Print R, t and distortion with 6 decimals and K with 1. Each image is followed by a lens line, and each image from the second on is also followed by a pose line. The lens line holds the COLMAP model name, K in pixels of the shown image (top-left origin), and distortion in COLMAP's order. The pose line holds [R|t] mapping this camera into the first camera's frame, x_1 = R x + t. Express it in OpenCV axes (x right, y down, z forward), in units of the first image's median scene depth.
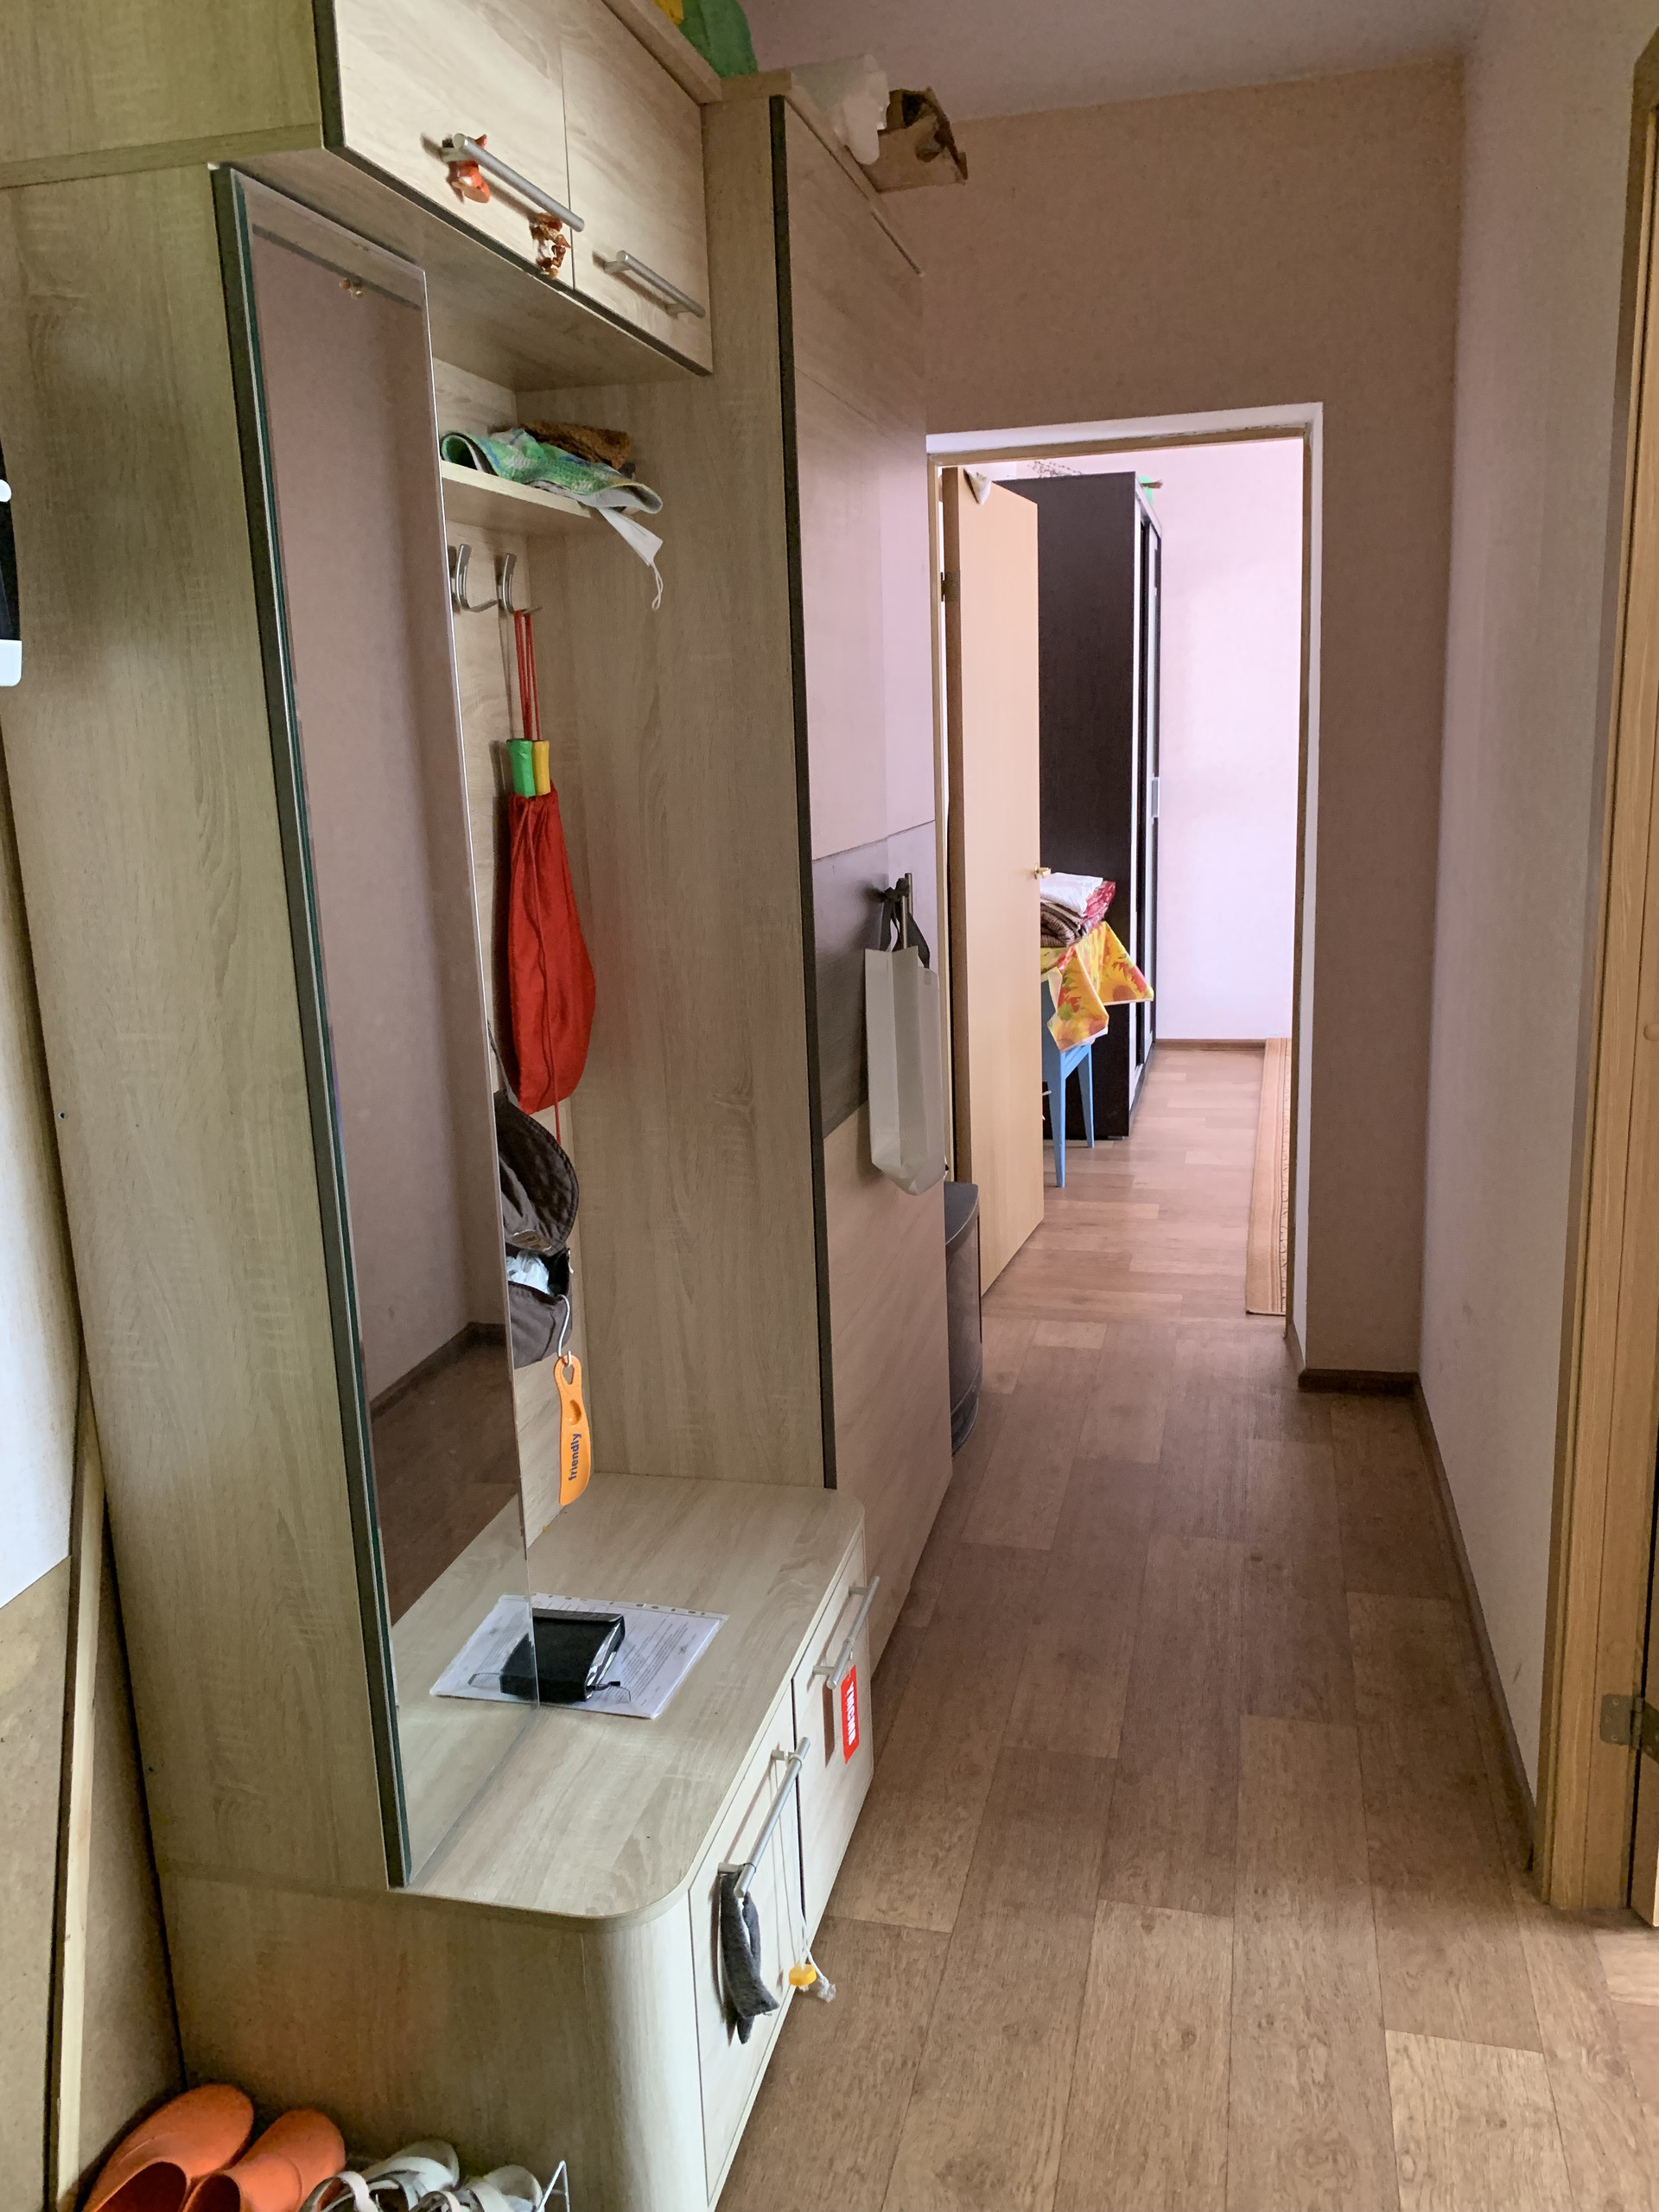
lens RADIAL K [[1695.1, 0, 834.8], [0, 1695.1, 1105.7], [0, 0, 1]] dist [0.035291, -0.030598]
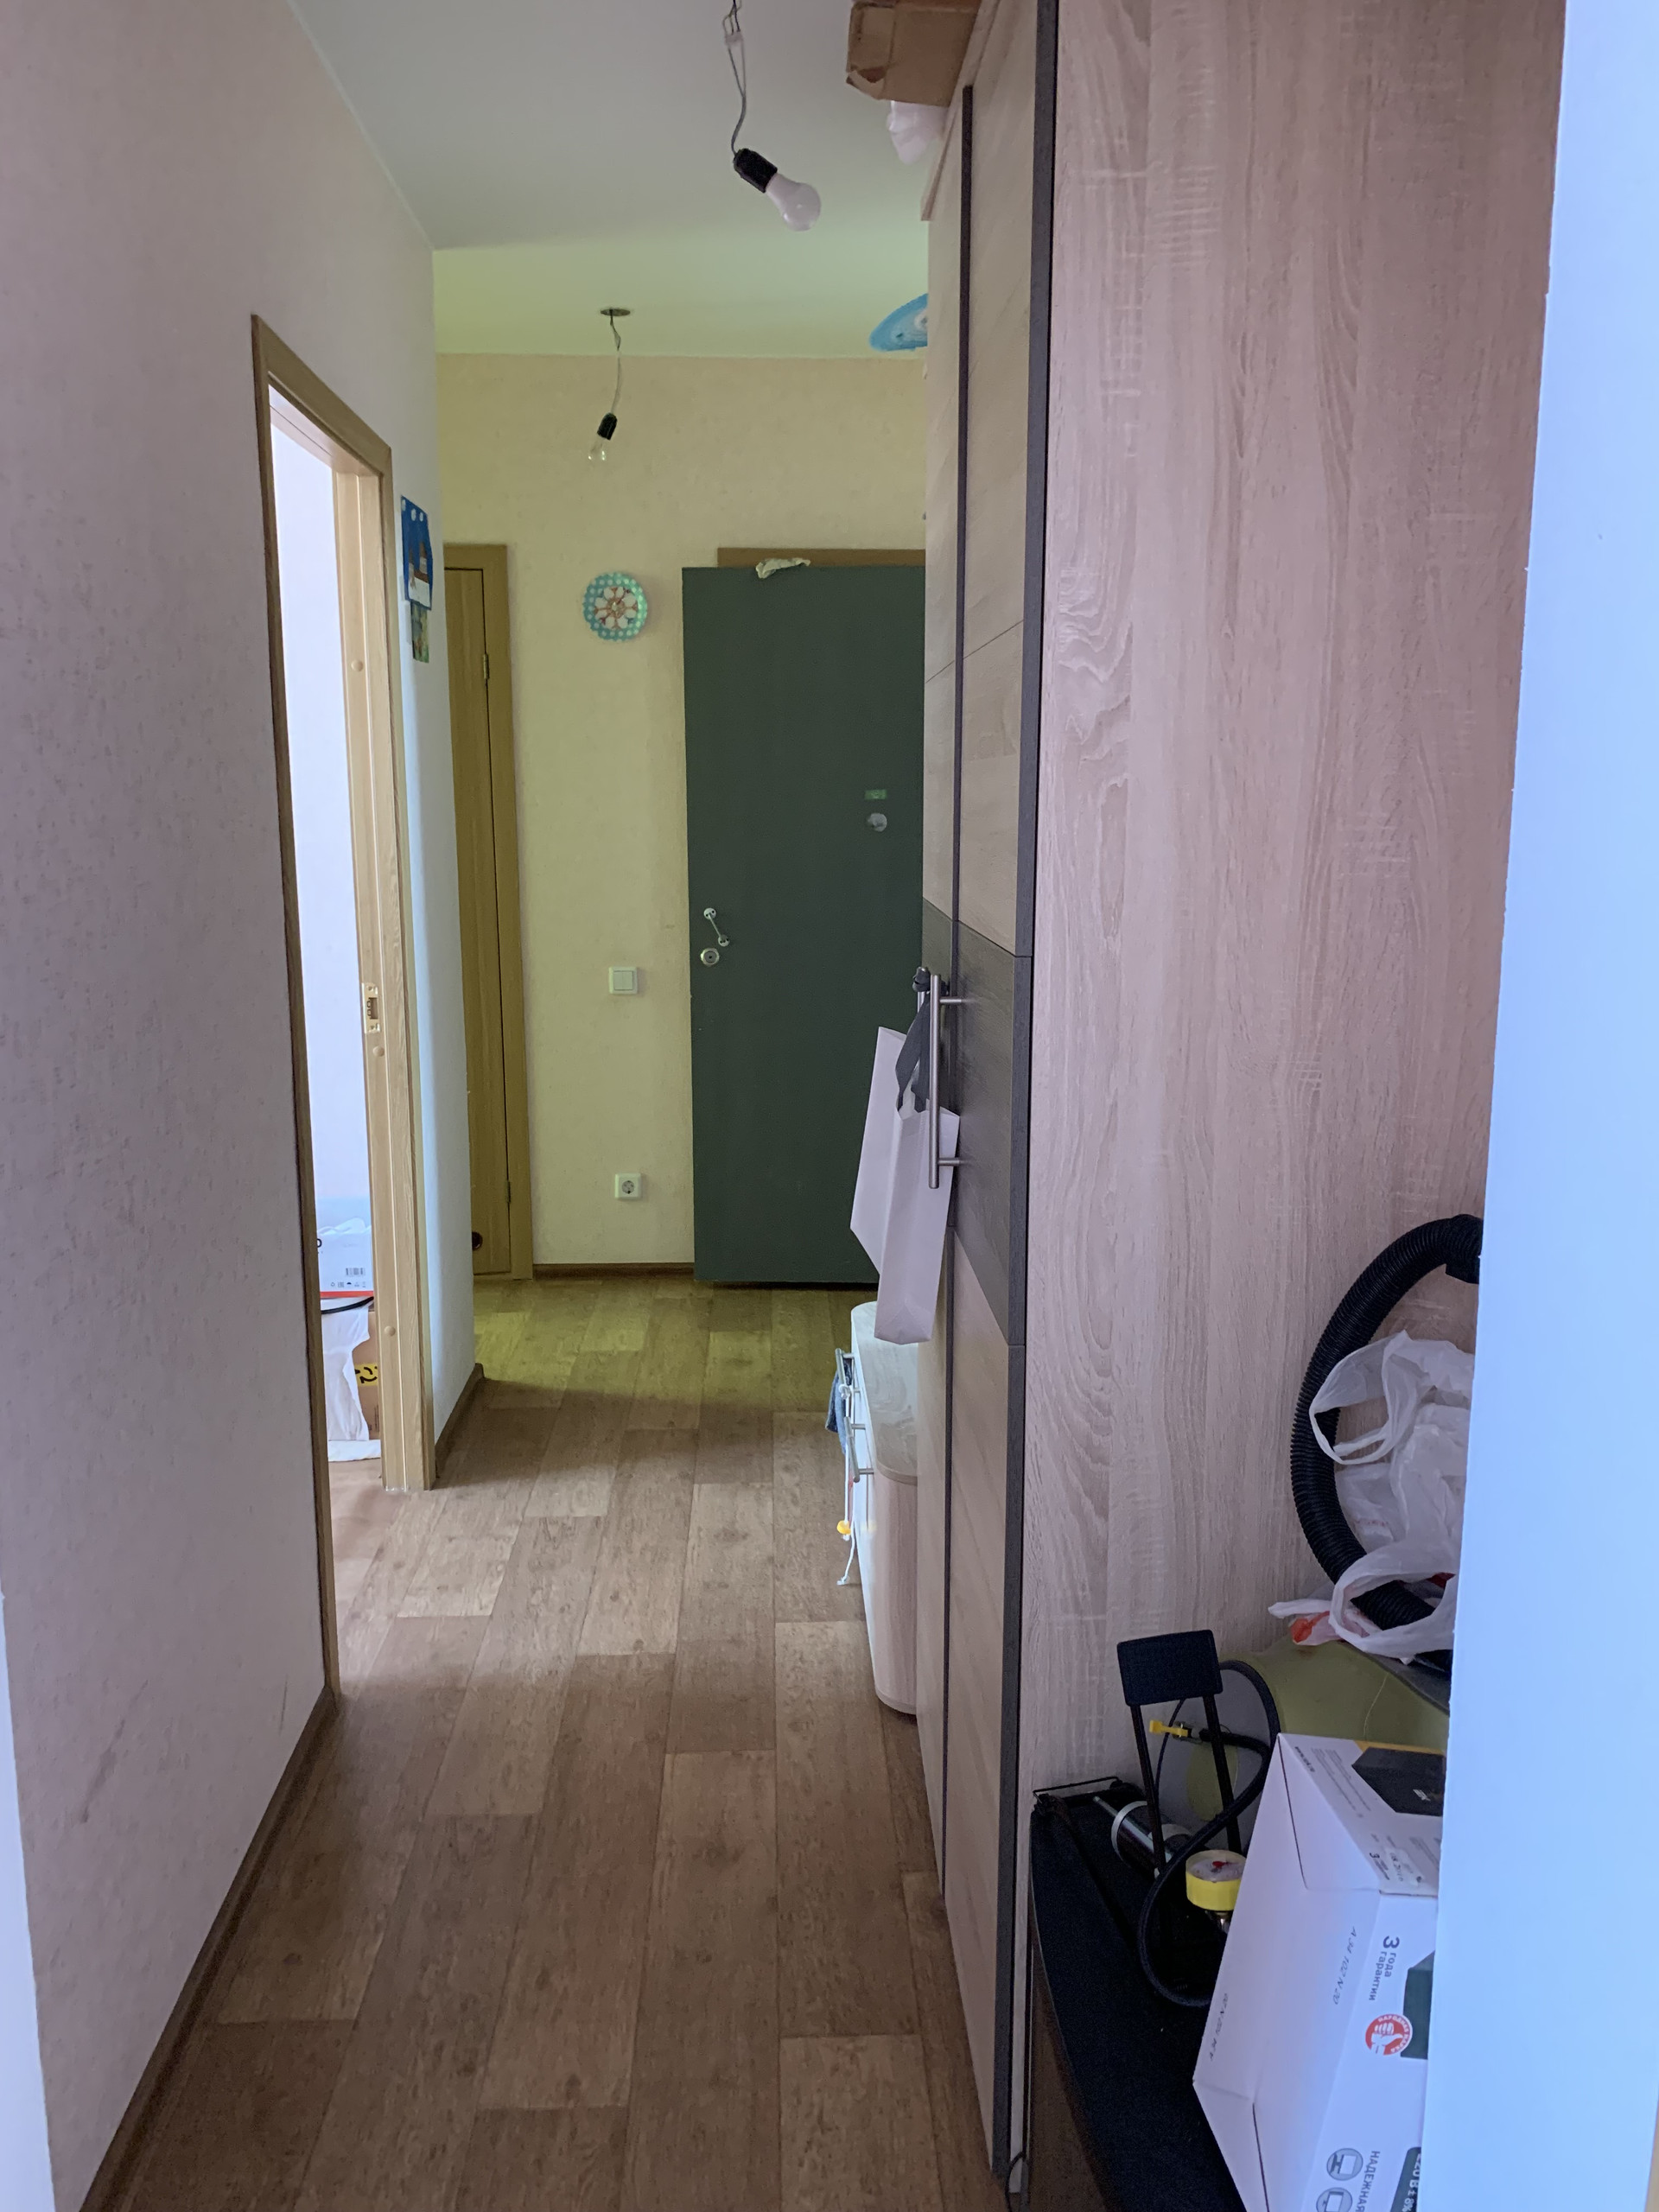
lens RADIAL K [[1695.1, 0, 810.5], [0, 1695.1, 1082.0], [0, 0, 1]] dist [0.035291, -0.030598]
pose [[-0.962809, 0.083012, -0.257114, 0.390903], [-0.022341, 0.923911, 0.381954, -0.504281], [0.269257, 0.373493, -0.887696, 2.233180]]
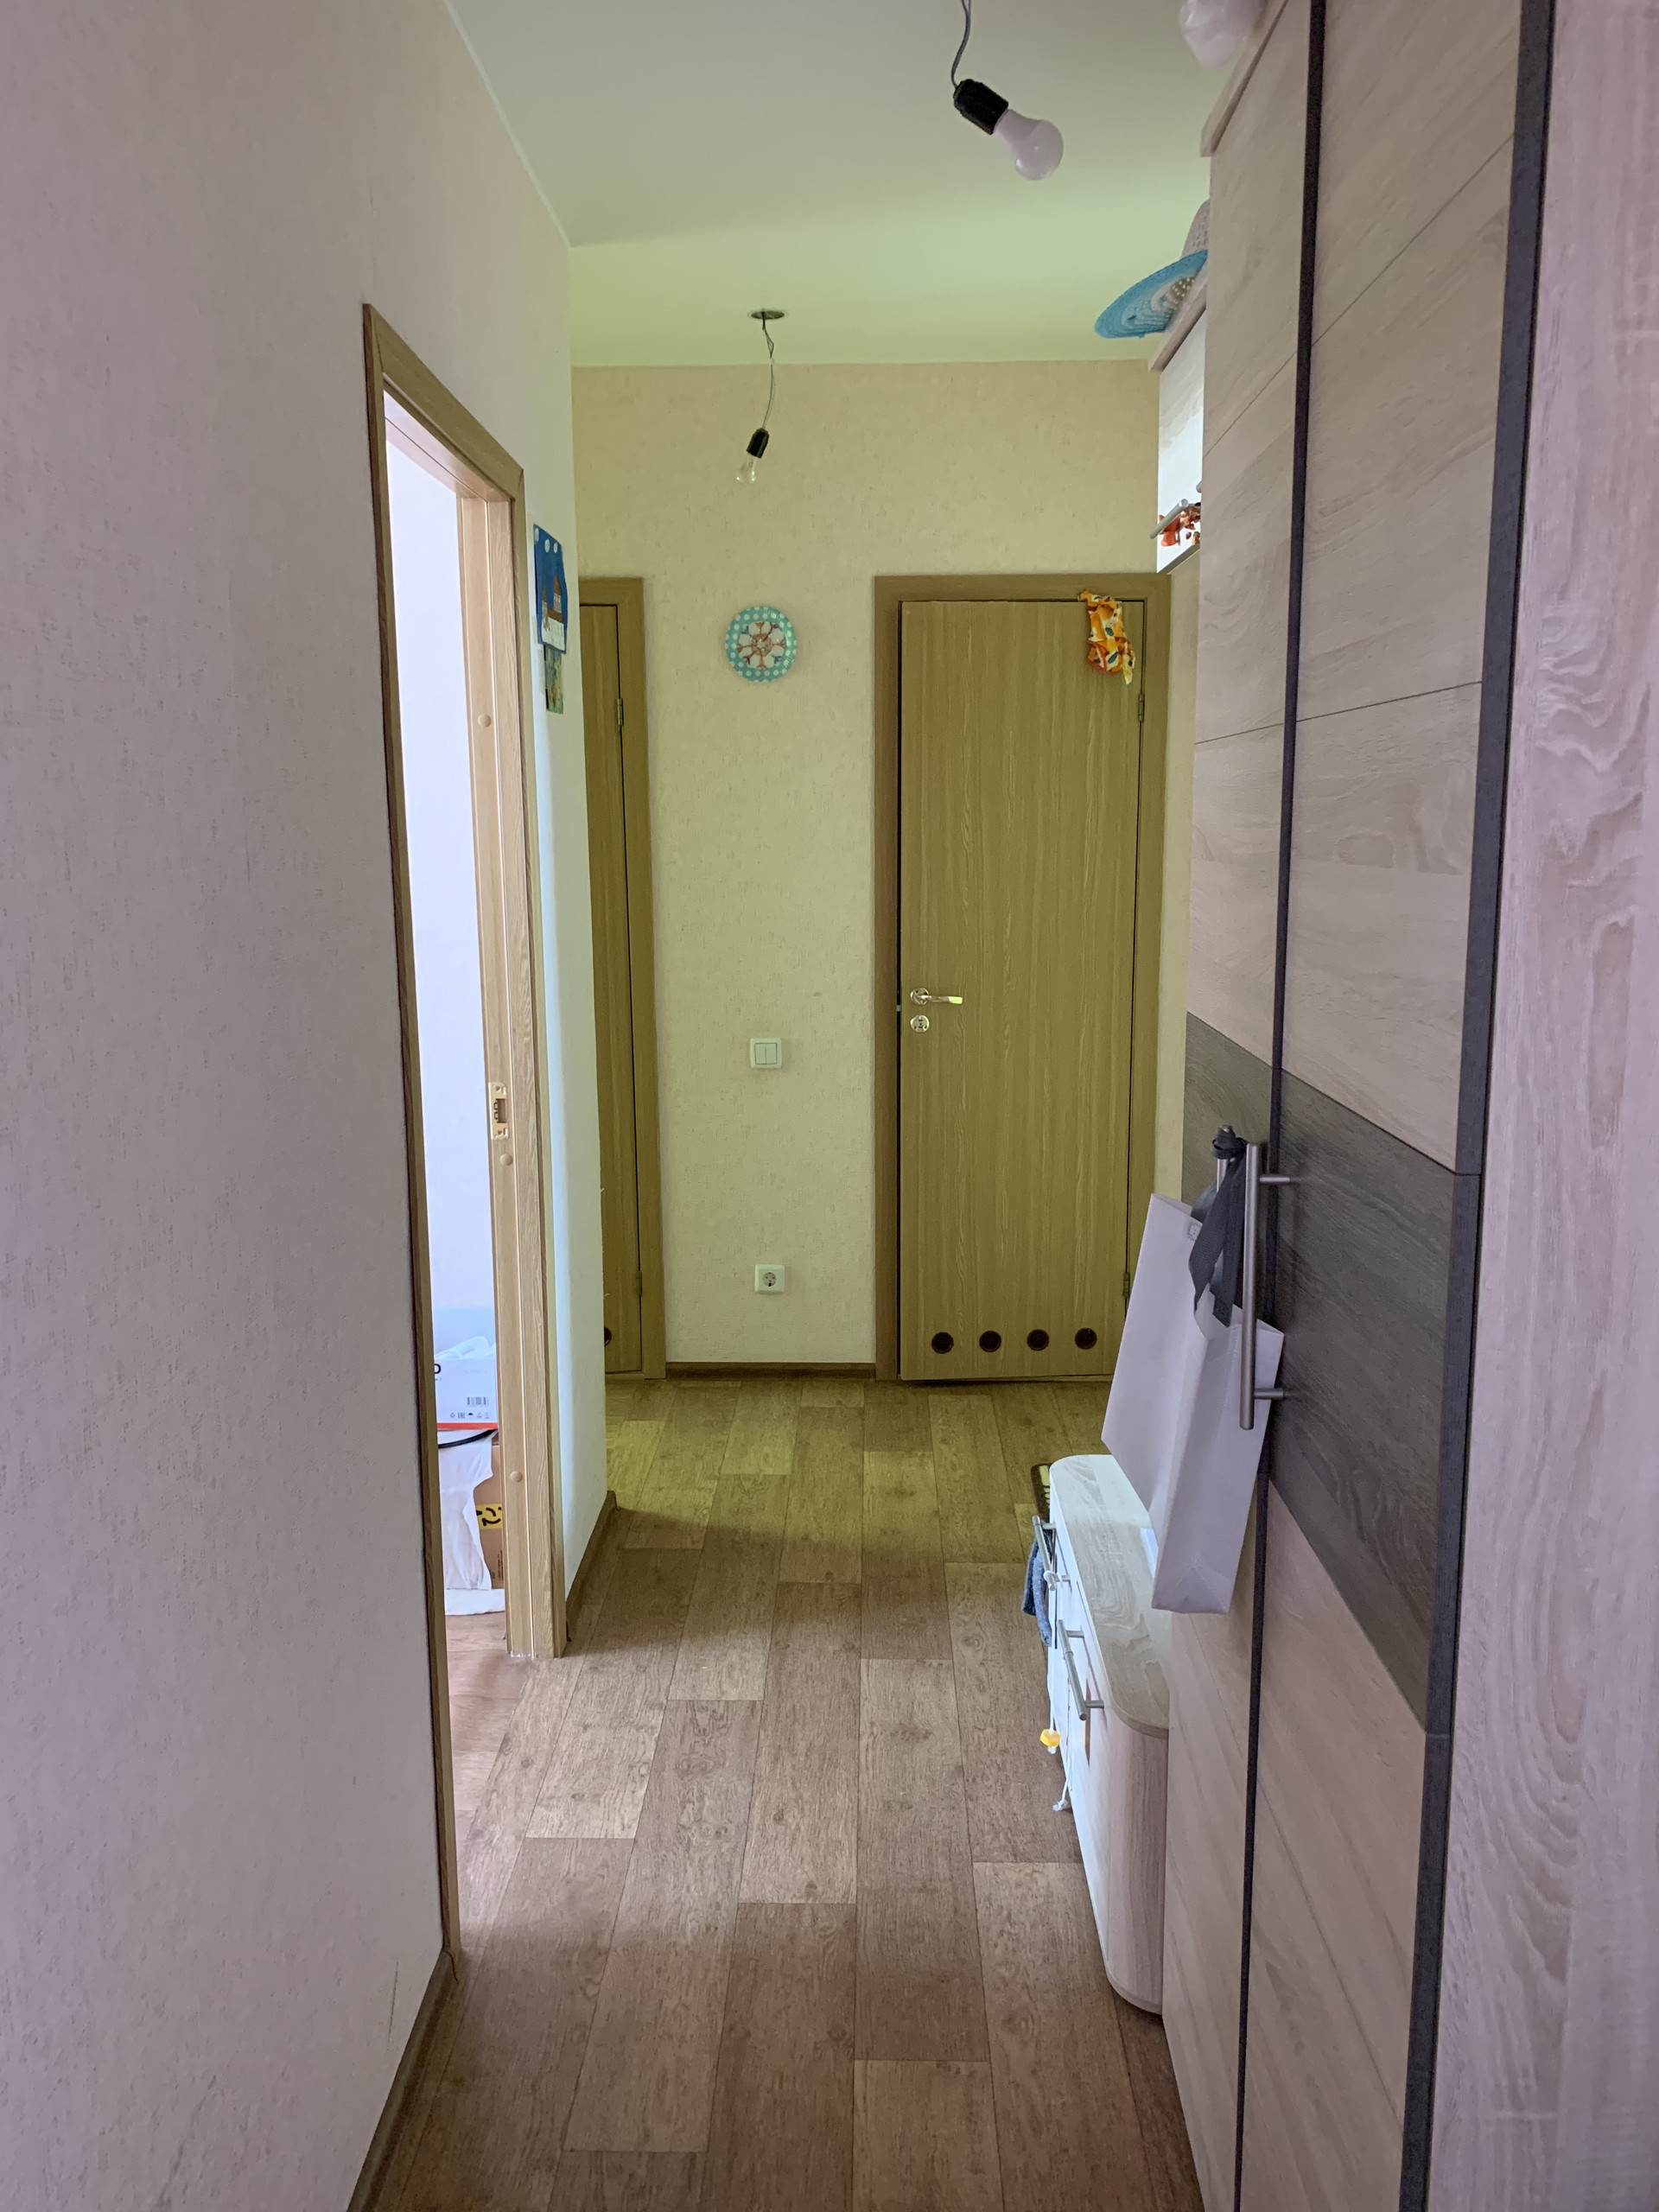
lens RADIAL K [[1695.1, 0, 815.8], [0, 1695.1, 1109.0], [0, 0, 1]] dist [0.035291, -0.030598]
pose [[-0.977056, 0.078807, -0.197865, 0.392430], [-0.002979, 0.923877, 0.382678, -0.483050], [0.212961, 0.374487, -0.902445, 1.970647]]
